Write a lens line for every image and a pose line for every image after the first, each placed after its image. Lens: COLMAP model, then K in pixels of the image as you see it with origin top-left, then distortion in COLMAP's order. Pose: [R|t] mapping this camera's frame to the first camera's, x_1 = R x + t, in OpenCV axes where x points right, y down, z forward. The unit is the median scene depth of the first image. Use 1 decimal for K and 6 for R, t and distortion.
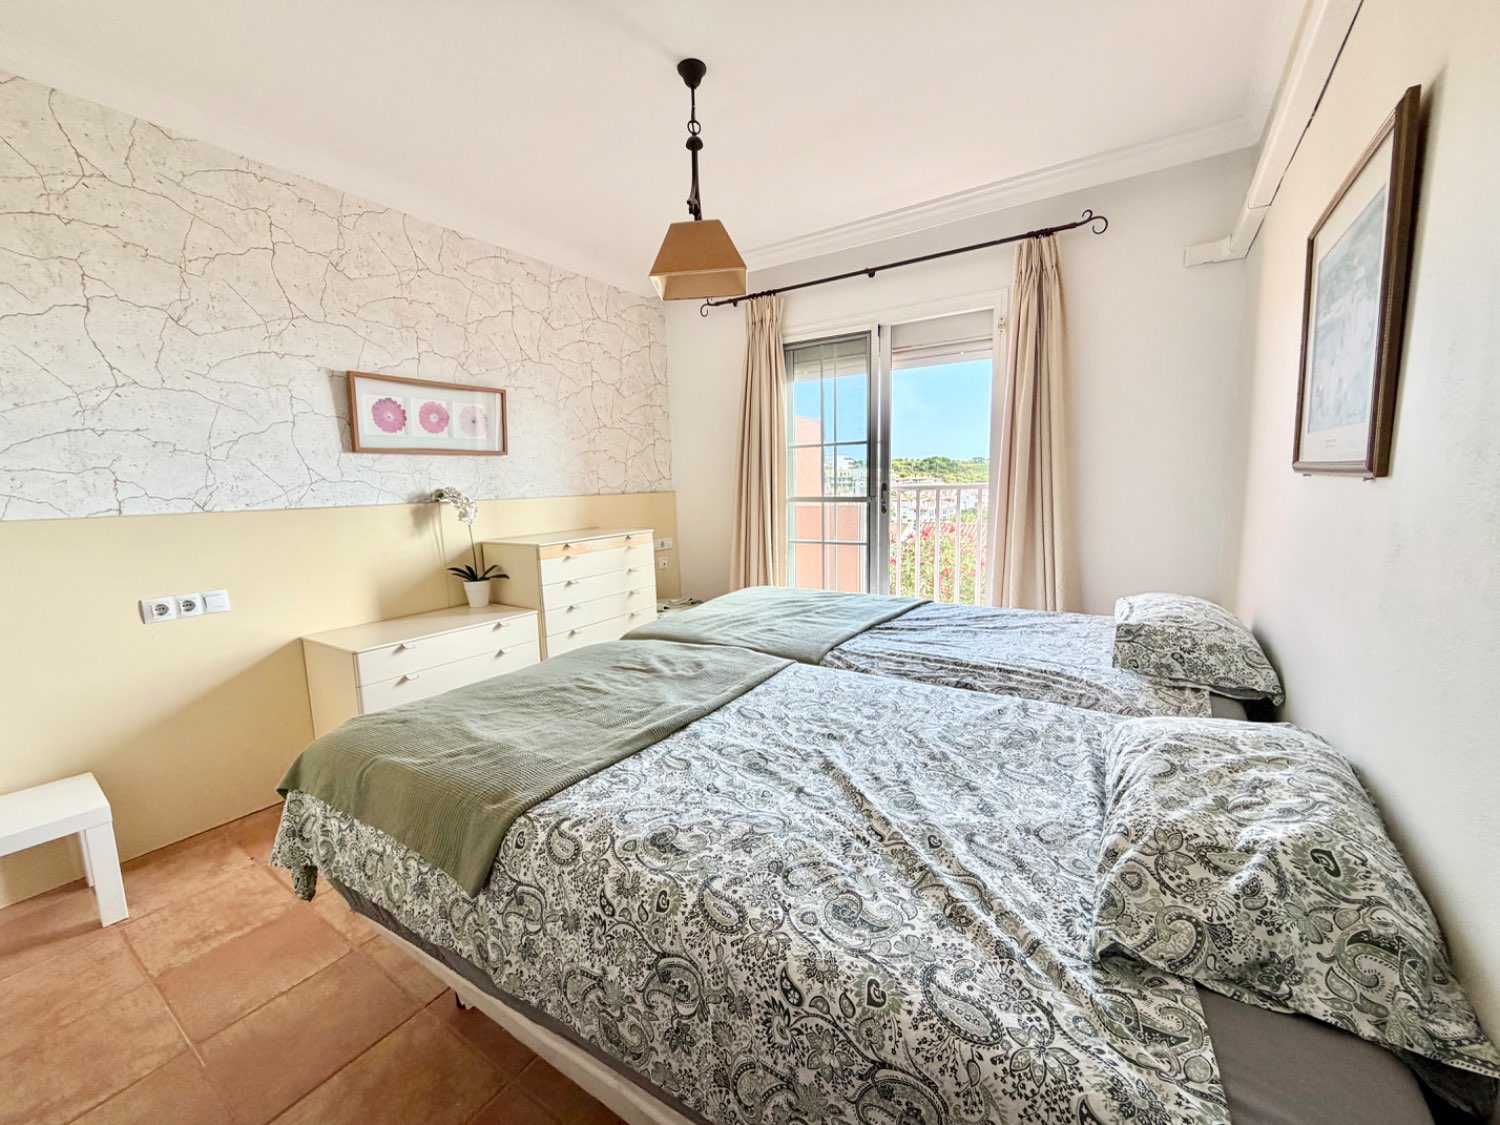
lens RADIAL K [[599.6, 0, 743.5], [0, 599.6, 562.4], [0, 0, 1]] dist [-0.000492, -0.000140]
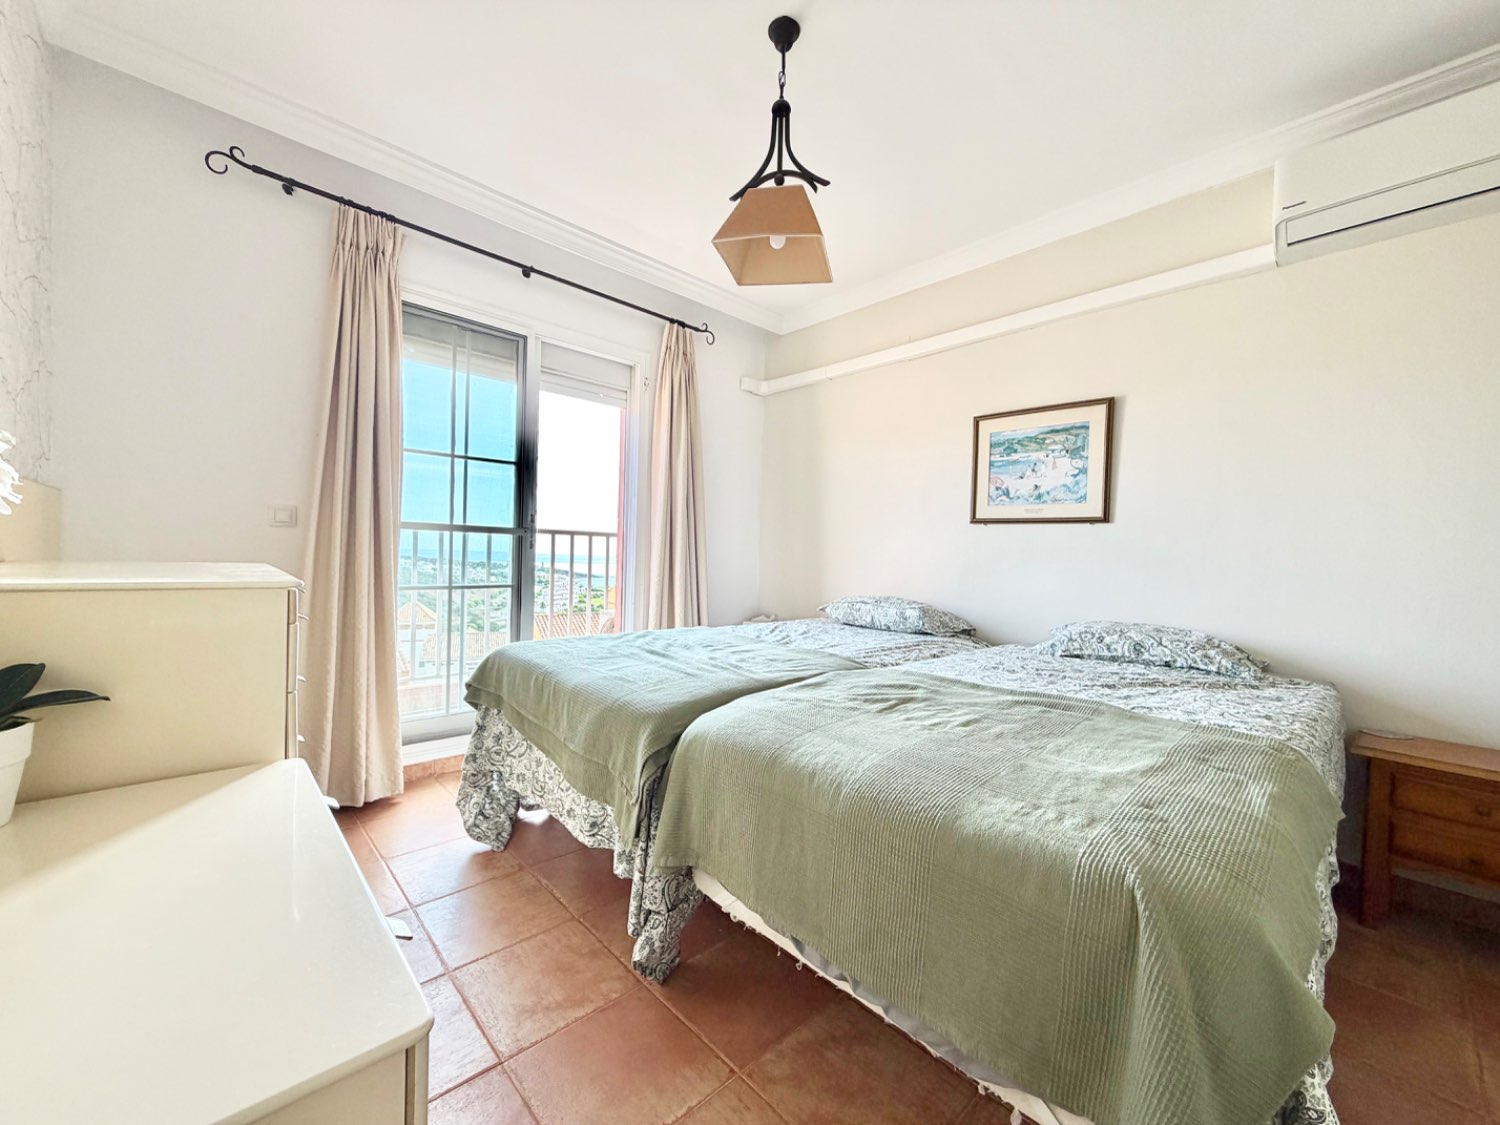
lens RADIAL K [[599.6, 0, 746.8], [0, 599.6, 562.3], [0, 0, 1]] dist [-0.000492, -0.000140]
pose [[0.225230, 0.018271, 0.974134, -0.633466], [0.092756, 0.994881, -0.040106, -0.000255], [-0.969880, 0.099390, 0.222382, 0.616633]]
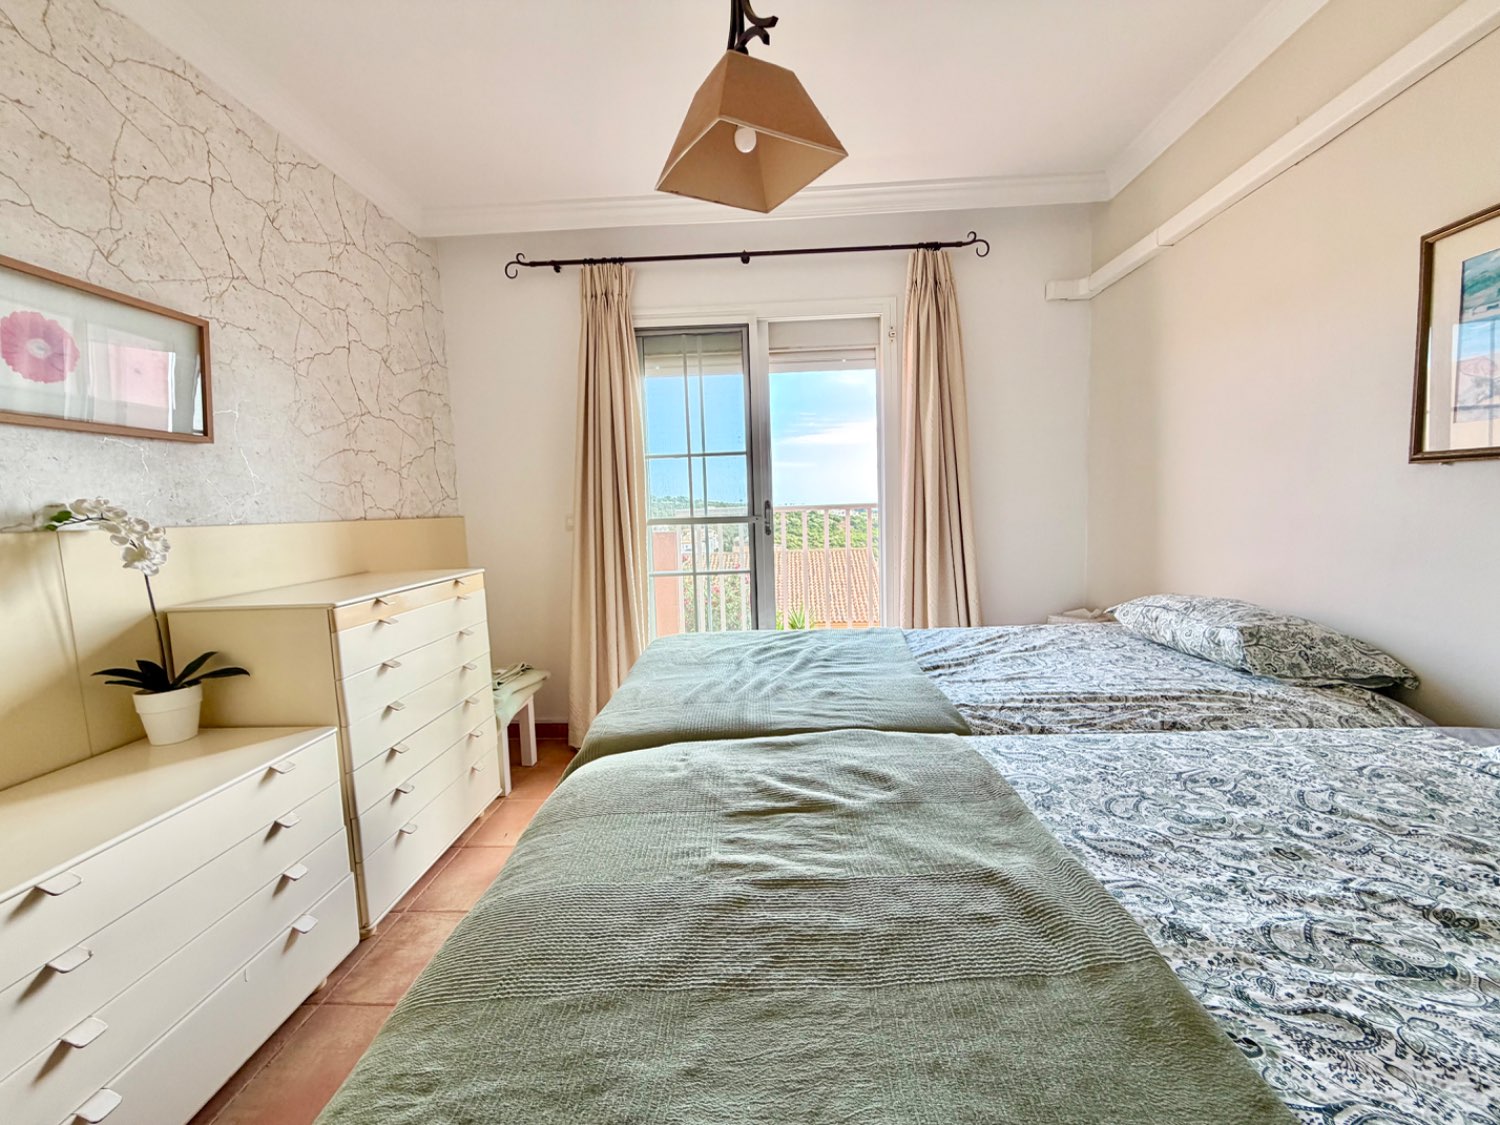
lens RADIAL K [[599.6, 0, 745.2], [0, 599.6, 562.3], [0, 0, 1]] dist [-0.000492, -0.000140]
pose [[0.854768, -0.051039, 0.516495, -0.293205], [0.081567, 0.995997, -0.036567, -0.016141], [-0.512561, 0.073385, 0.855509, 0.333848]]
